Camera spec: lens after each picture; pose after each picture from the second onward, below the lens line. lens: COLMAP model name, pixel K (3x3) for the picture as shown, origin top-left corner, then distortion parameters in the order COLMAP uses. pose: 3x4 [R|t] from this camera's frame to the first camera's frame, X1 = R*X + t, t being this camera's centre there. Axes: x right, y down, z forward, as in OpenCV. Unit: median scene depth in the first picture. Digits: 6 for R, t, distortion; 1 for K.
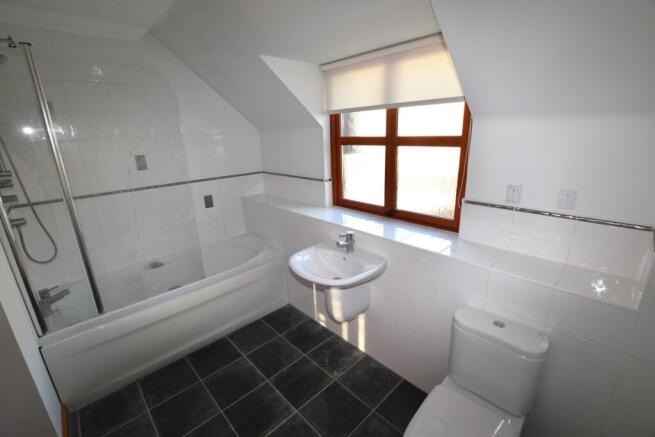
lens RADIAL K [[291.1, 0, 327.5], [0, 291.1, 218.5], [0, 0, 1]] dist [-0.030582, 0.000152]
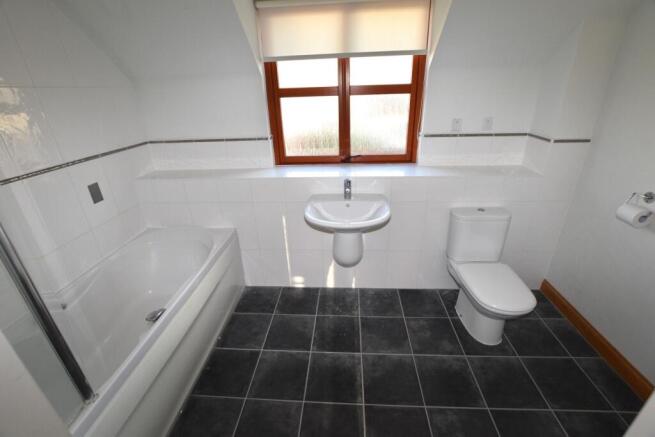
lens RADIAL K [[291.1, 0, 327.5], [0, 291.1, 218.5], [0, 0, 1]] dist [-0.030582, 0.000152]
pose [[0.736261, -0.268430, 0.621180, -0.593137], [0.201517, 0.963284, 0.177412, -0.015767], [-0.645996, -0.005443, 0.763322, 0.223039]]
